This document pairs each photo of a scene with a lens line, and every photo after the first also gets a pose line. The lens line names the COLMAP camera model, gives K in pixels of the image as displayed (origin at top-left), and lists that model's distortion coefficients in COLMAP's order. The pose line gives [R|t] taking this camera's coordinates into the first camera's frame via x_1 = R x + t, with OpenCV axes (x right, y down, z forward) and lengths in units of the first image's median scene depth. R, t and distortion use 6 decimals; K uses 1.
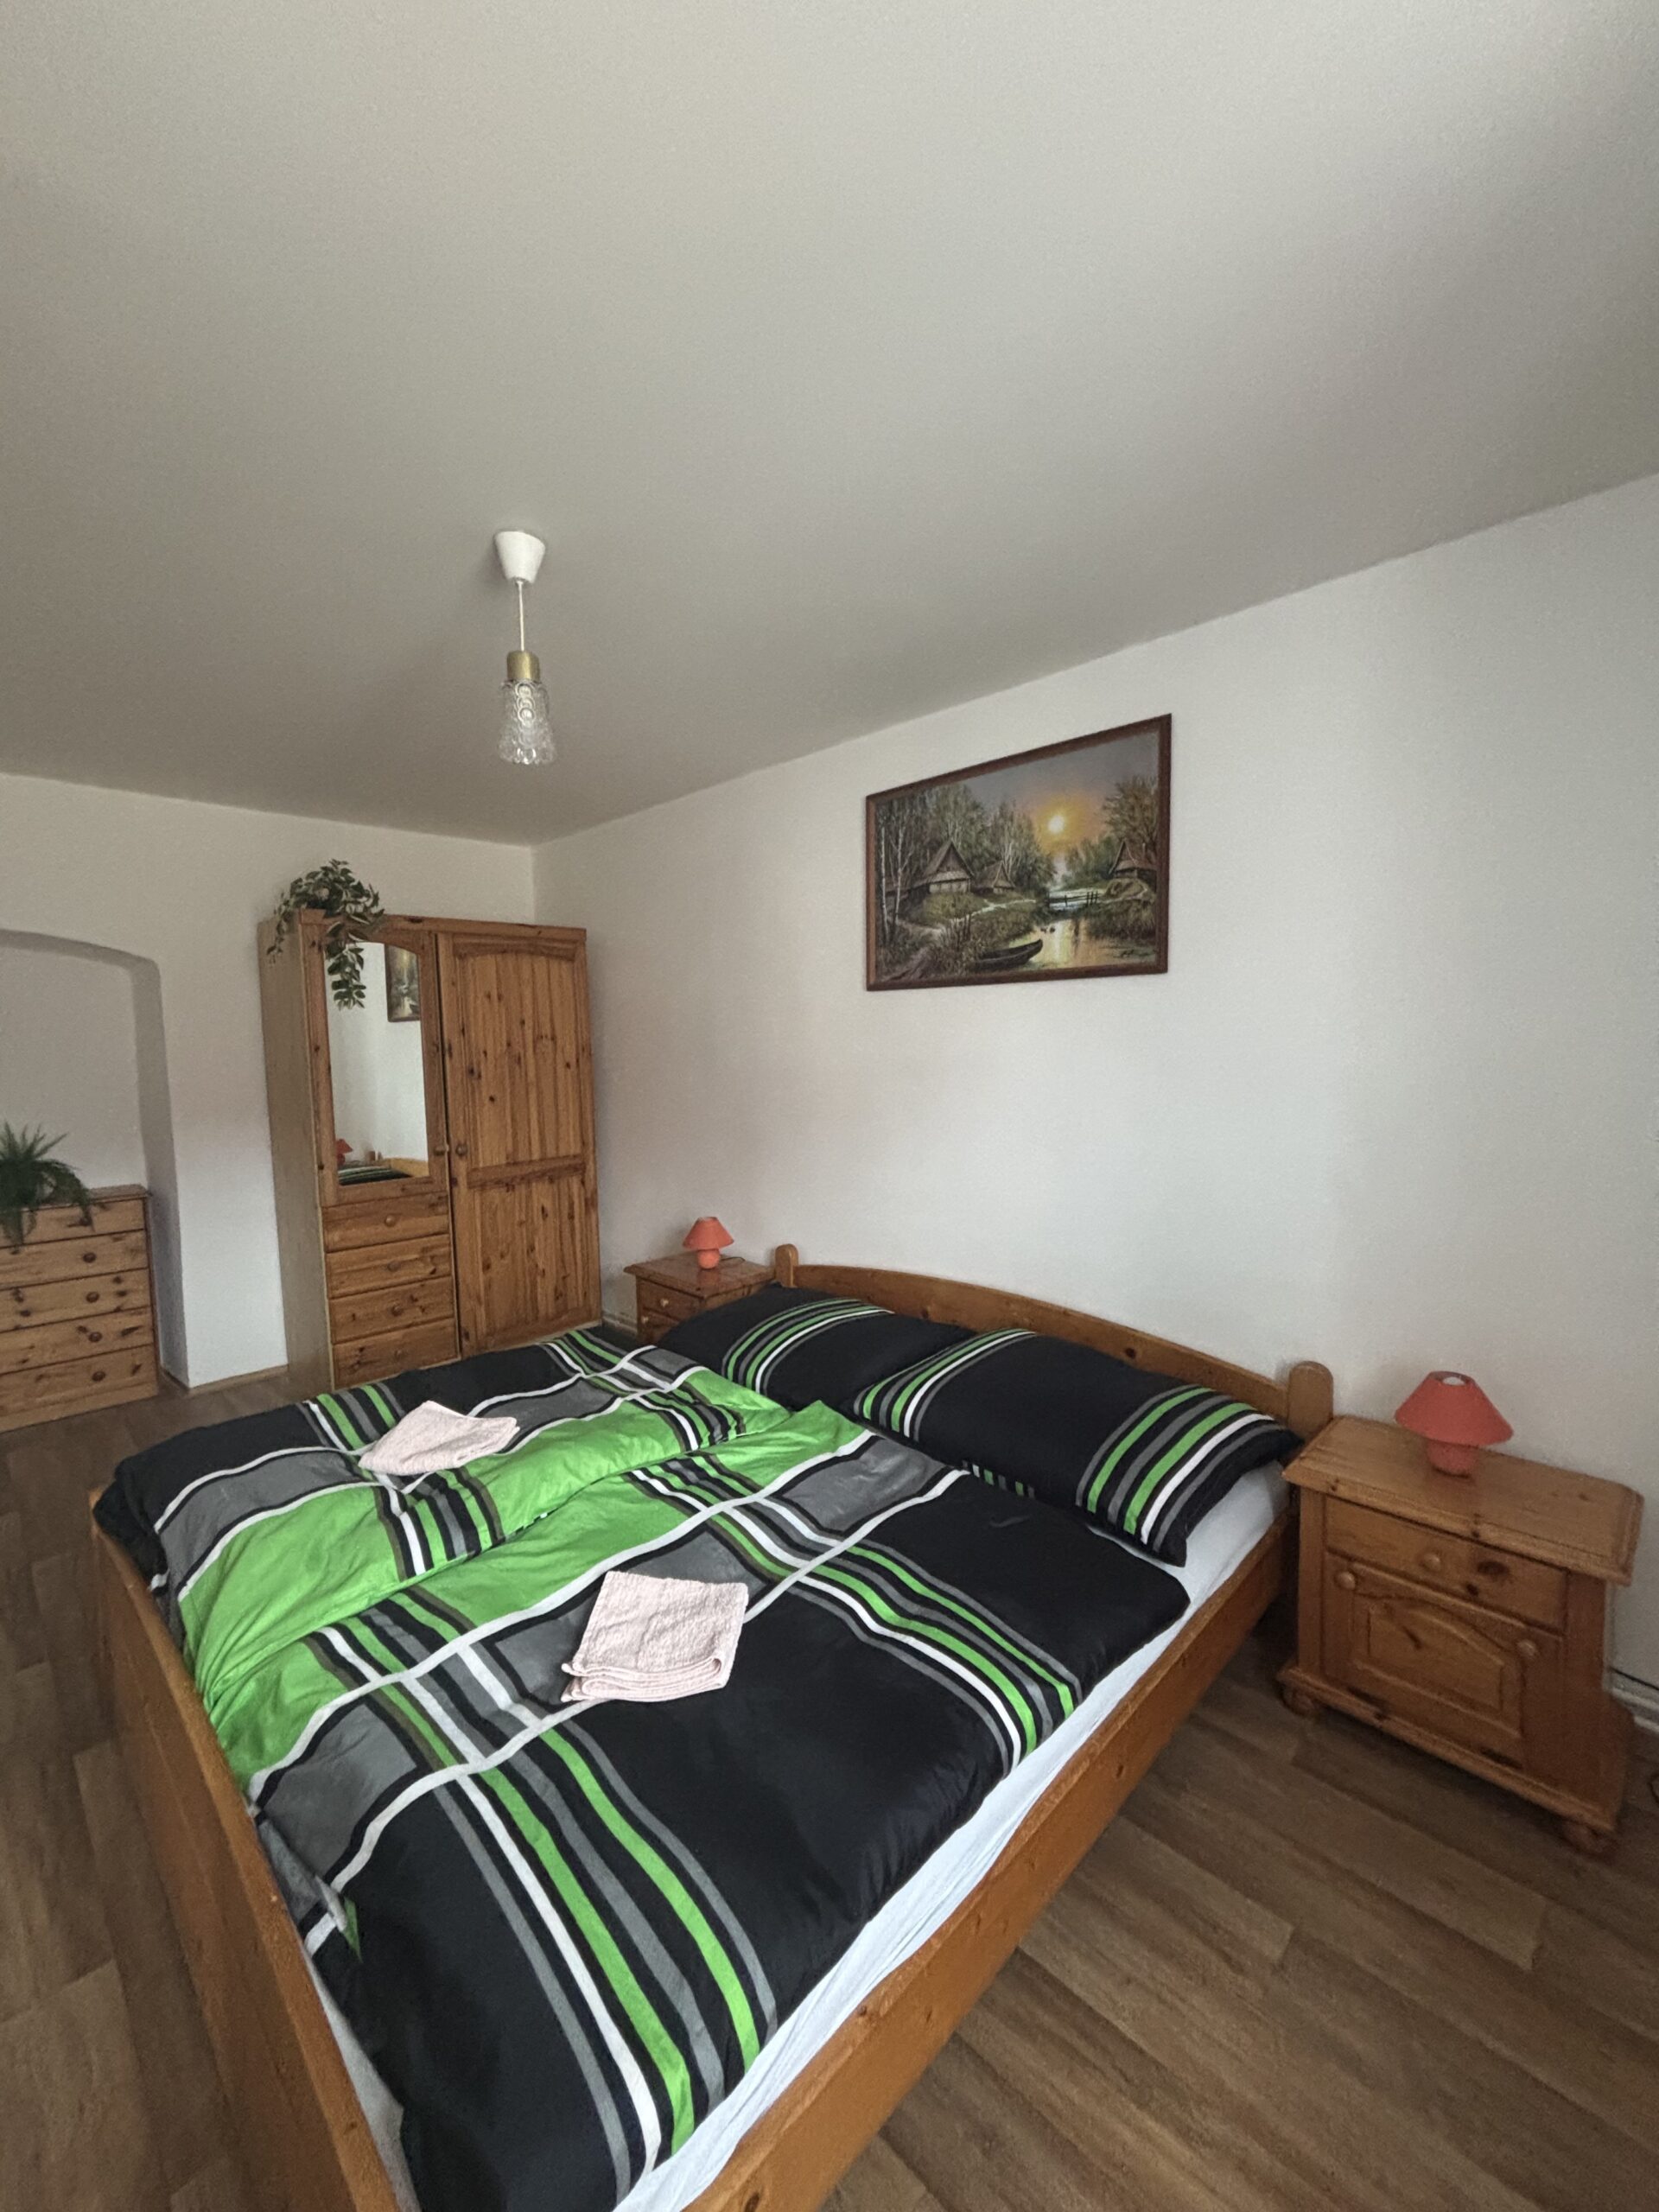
lens RADIAL K [[892.7, 0, 829.5], [0, 892.7, 1106.0], [0, 0, 1]] dist [0.004718, 0.000117]
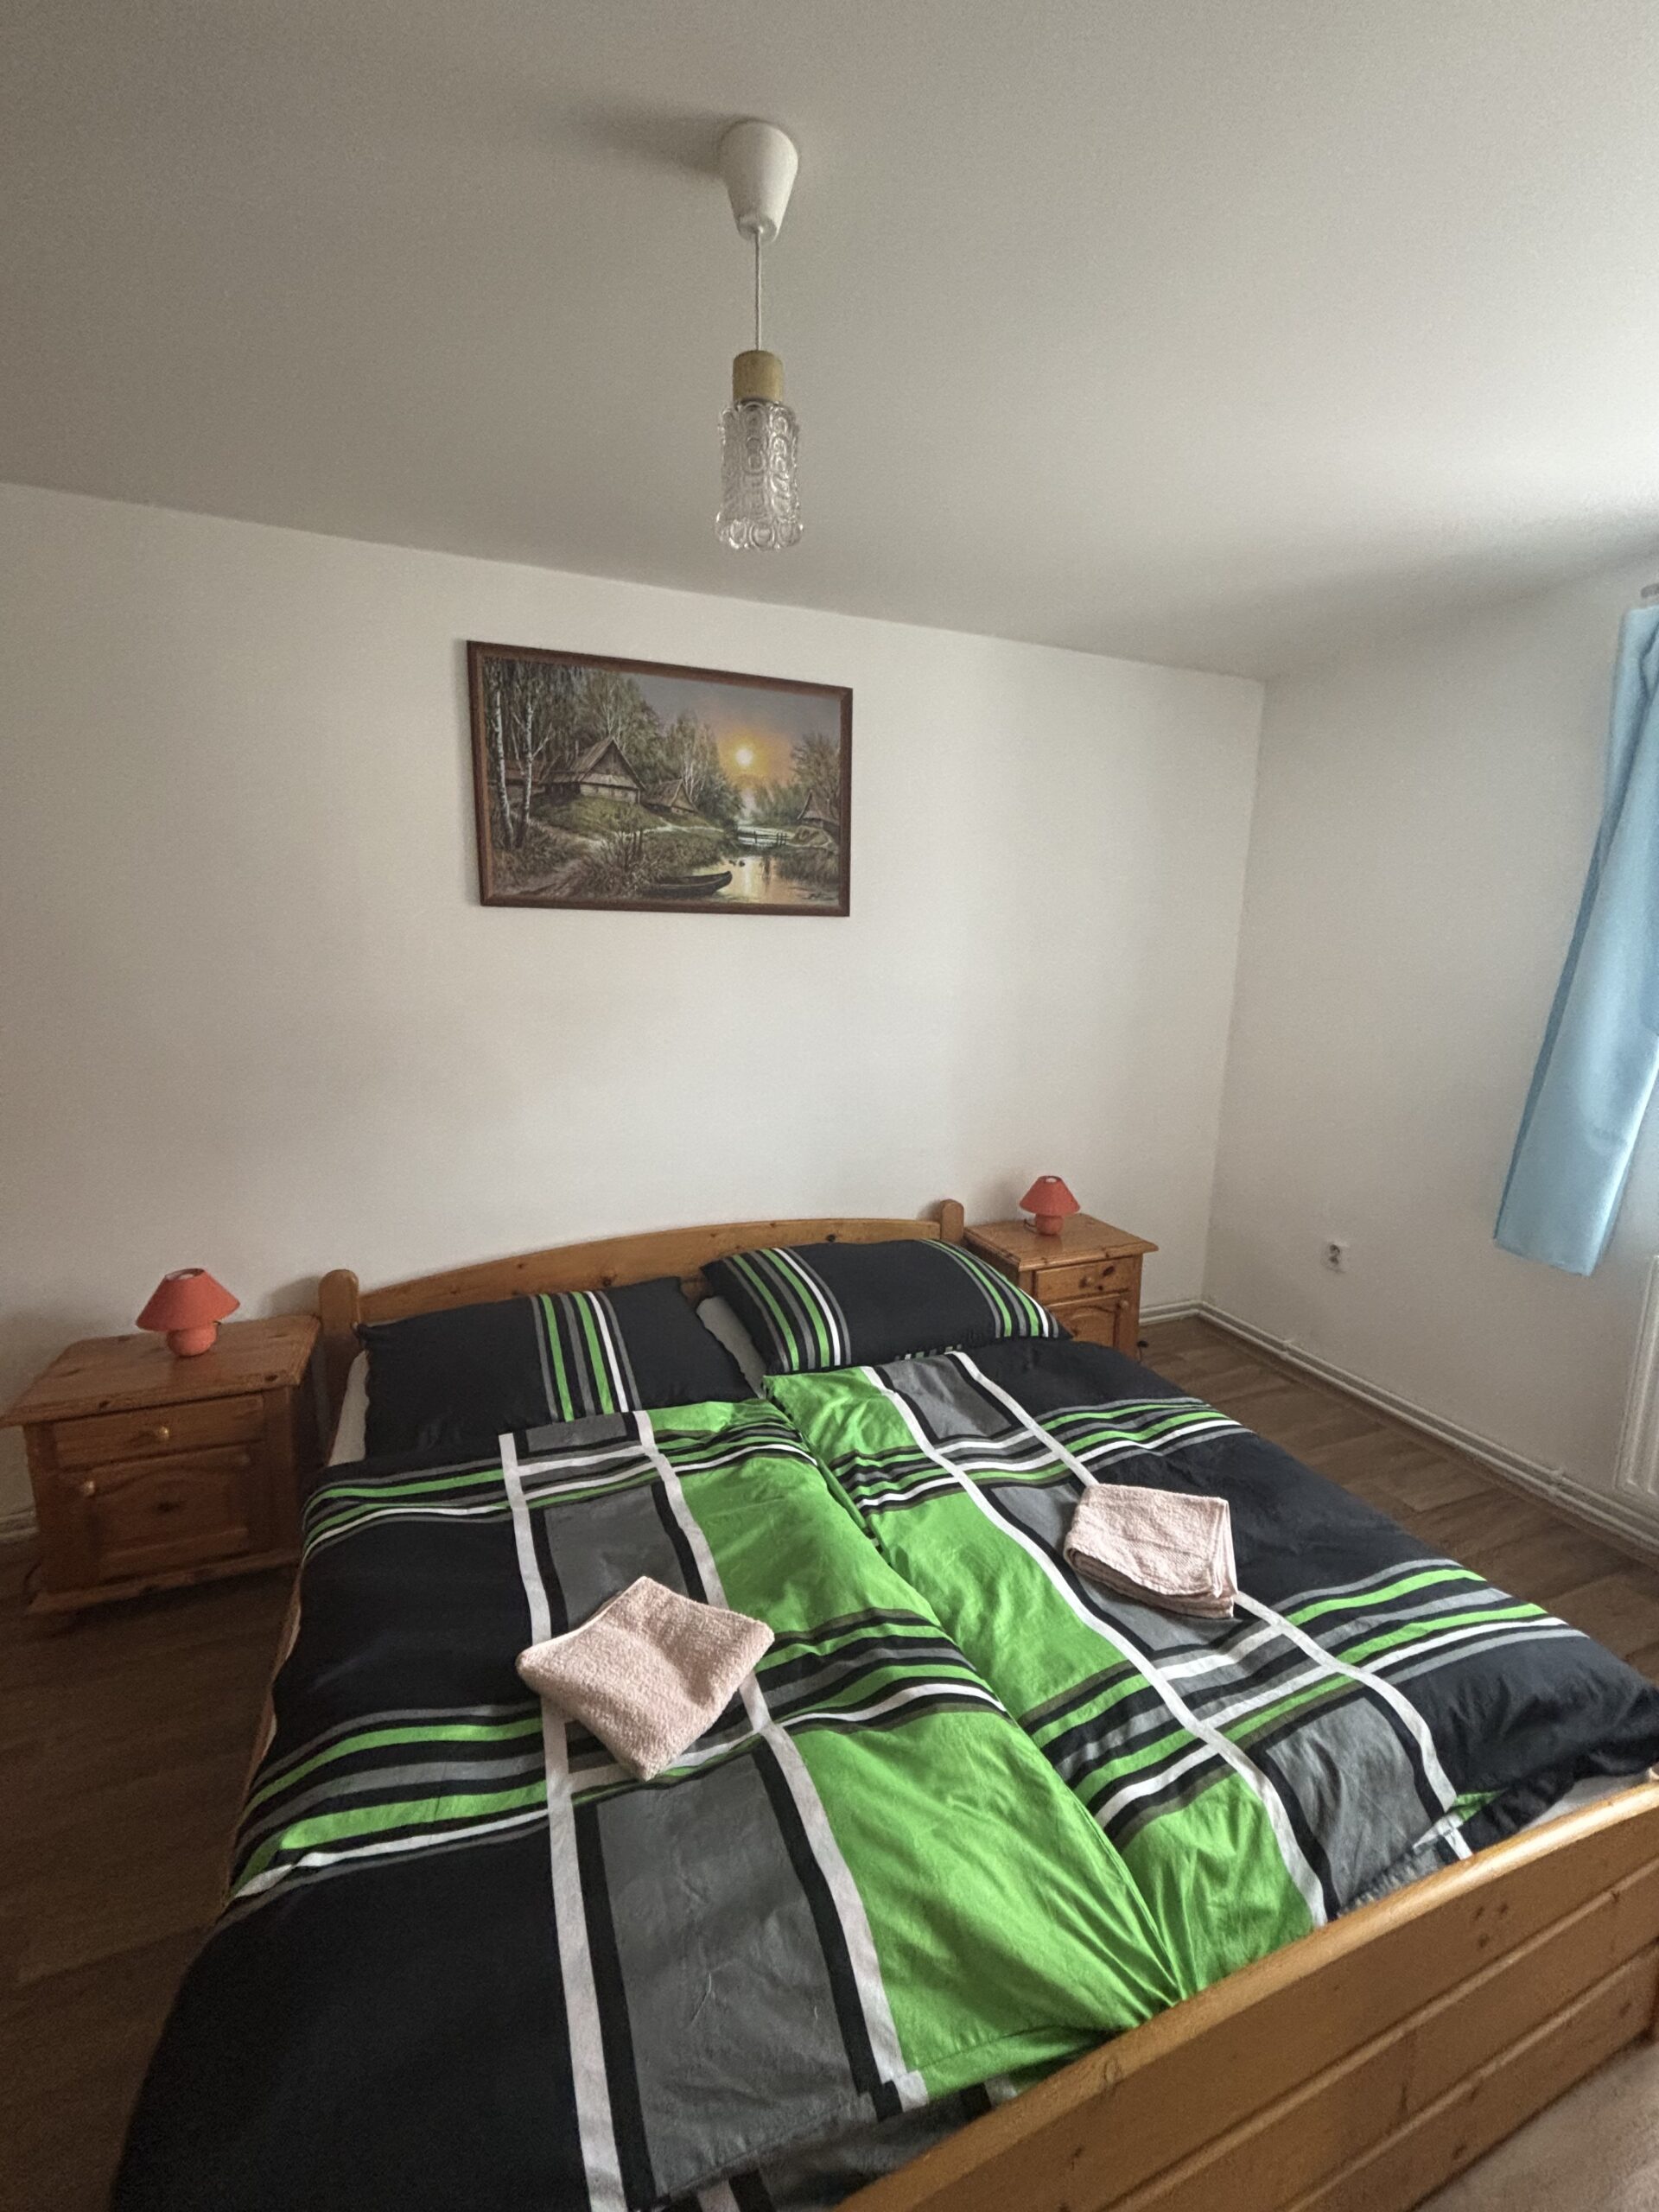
lens RADIAL K [[892.7, 0, 829.5], [0, 892.7, 1106.0], [0, 0, 1]] dist [0.004718, 0.000117]
pose [[0.391760, -0.141628, 0.909102, -0.683337], [0.051522, 0.989908, 0.132014, -0.053000], [-0.918624, -0.004879, 0.395103, 0.508274]]
